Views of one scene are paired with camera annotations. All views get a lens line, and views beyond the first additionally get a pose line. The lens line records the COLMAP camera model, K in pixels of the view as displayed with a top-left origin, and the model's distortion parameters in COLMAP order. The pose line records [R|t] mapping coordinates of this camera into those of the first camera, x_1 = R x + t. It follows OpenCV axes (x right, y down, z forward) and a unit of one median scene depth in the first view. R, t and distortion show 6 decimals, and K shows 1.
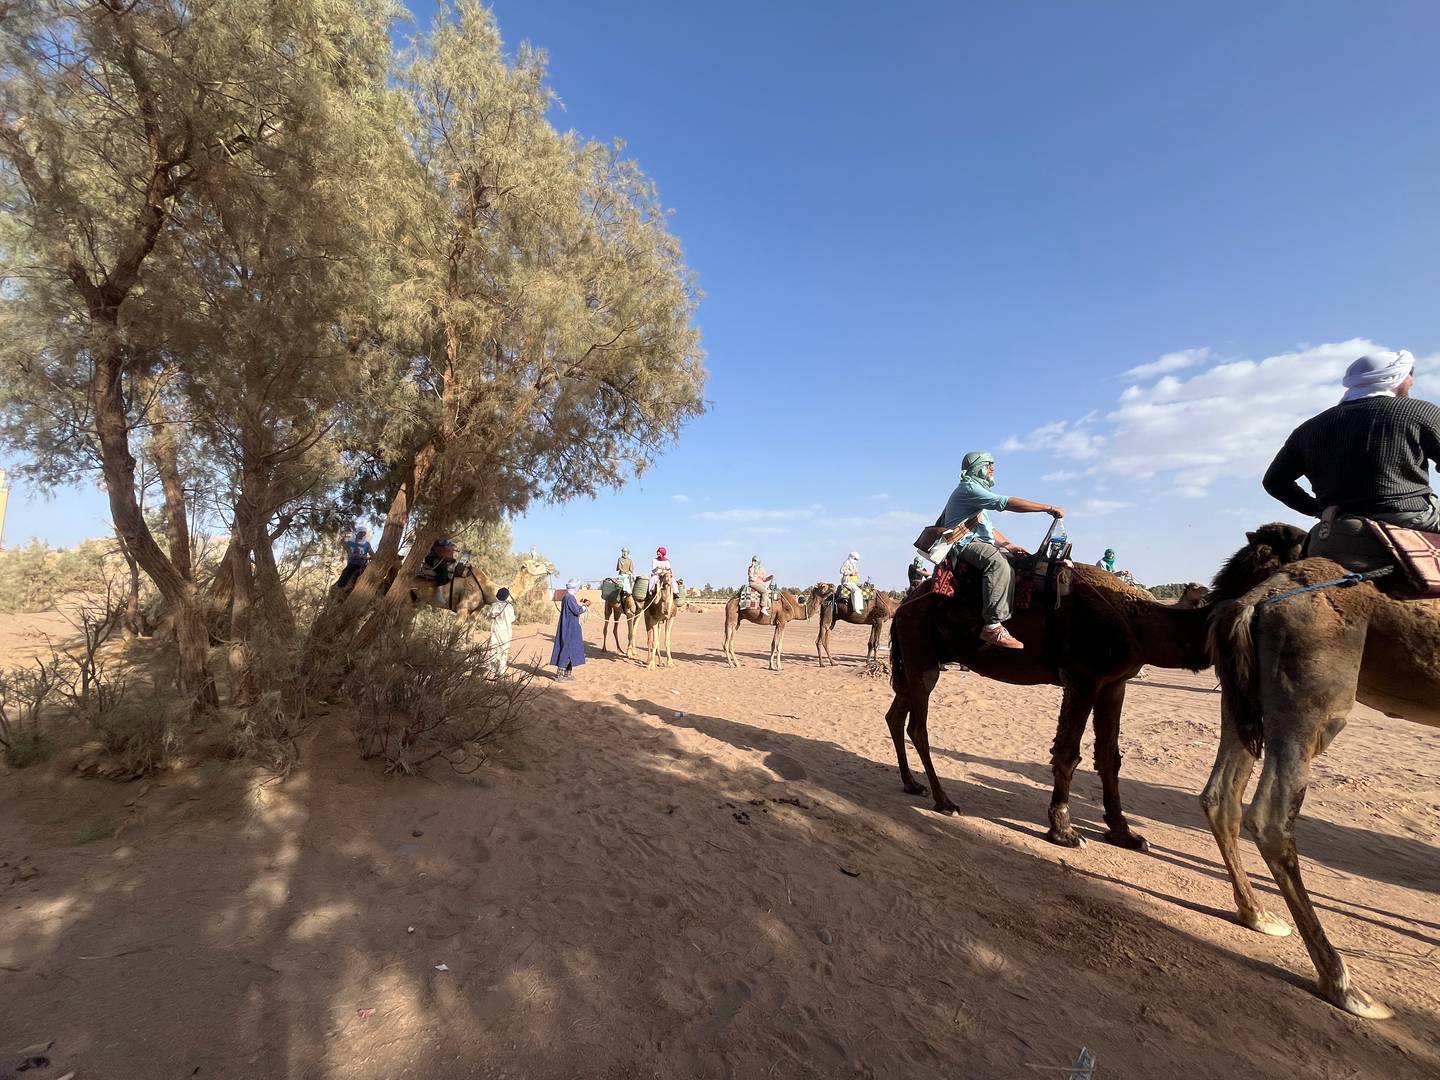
lens RADIAL K [[580.4, 0, 717.0], [0, 580.4, 538.6], [0, 0, 1]] dist [-0.001410, 0.000063]
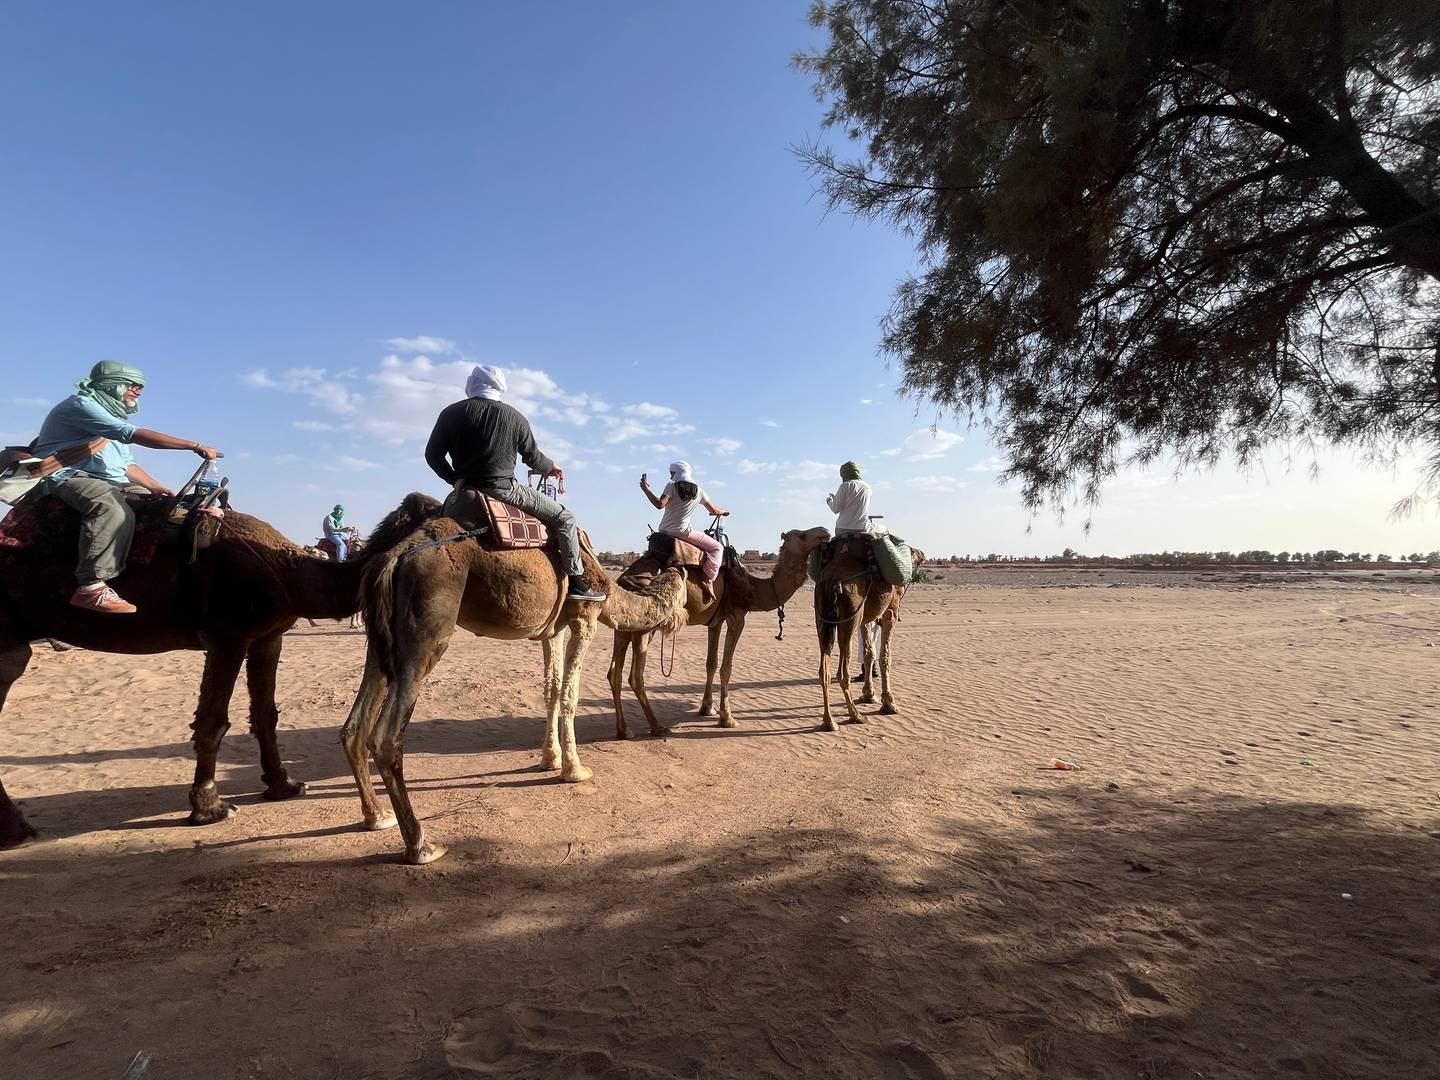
lens RADIAL K [[580.4, 0, 715.8], [0, 580.4, 540.2], [0, 0, 1]] dist [-0.001410, 0.000063]
pose [[0.410189, 0.023602, 0.911695, 0.090064], [-0.094830, 0.995350, 0.016898, -0.001251], [-0.907057, -0.093387, 0.410520, -0.050070]]
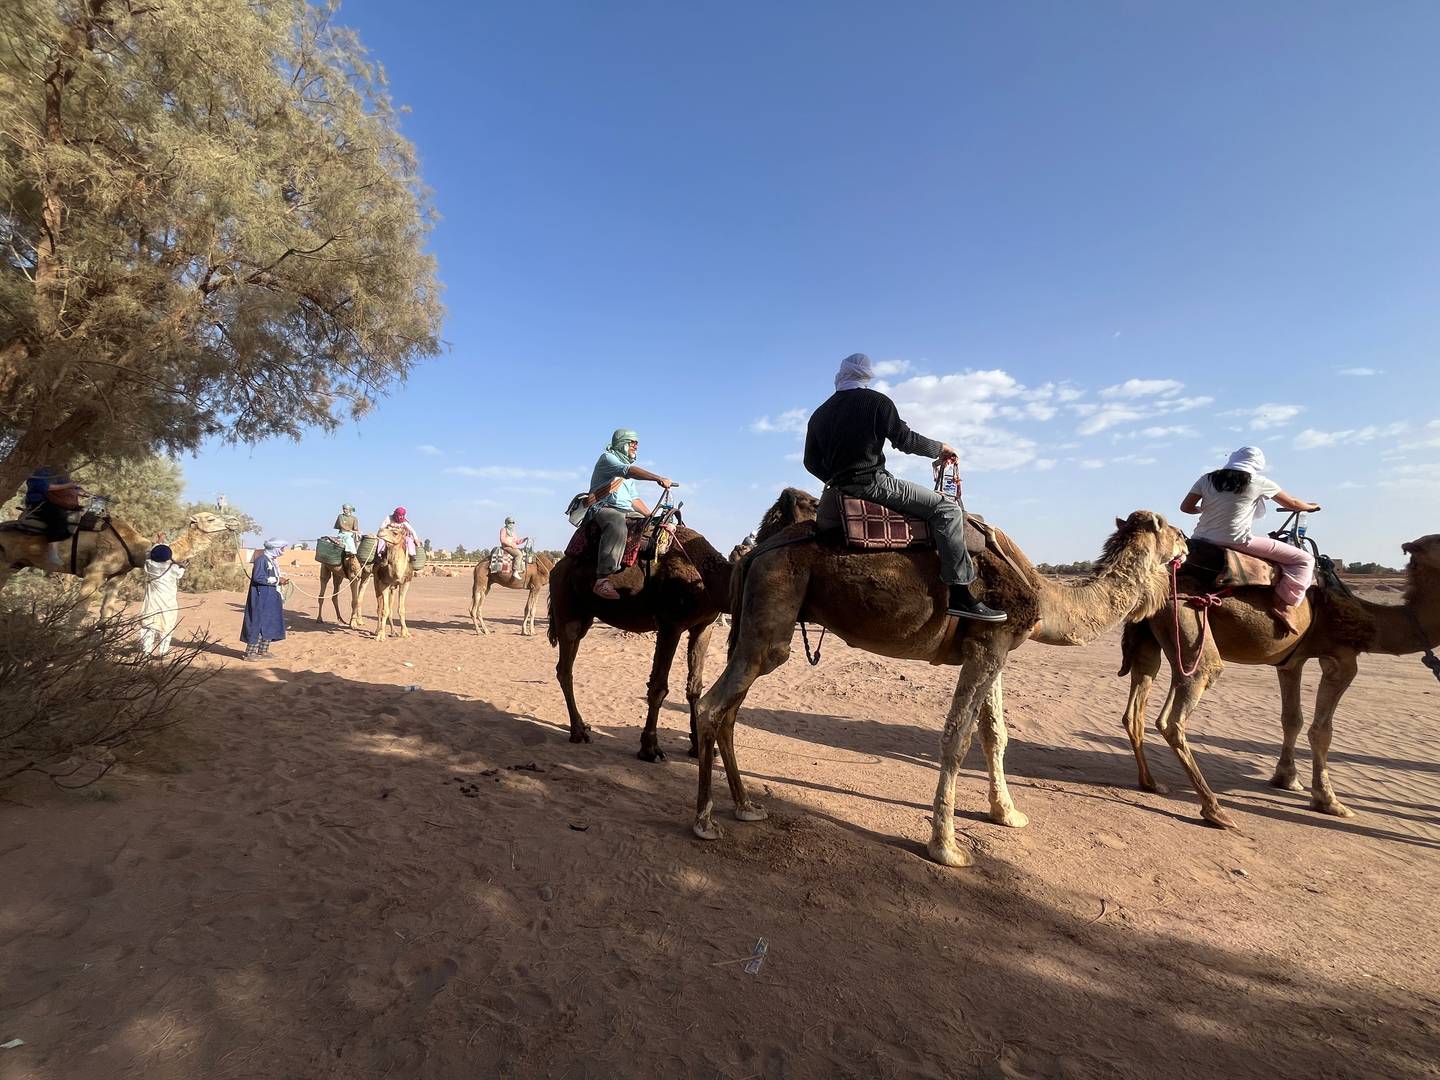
lens RADIAL K [[580.4, 0, 717.6], [0, 580.4, 537.7], [0, 0, 1]] dist [-0.001410, 0.000063]
pose [[0.920870, 0.021582, 0.389272, 0.037124], [-0.045271, 0.997632, 0.051782, -0.000614], [-0.387233, -0.065307, 0.919666, -0.005193]]
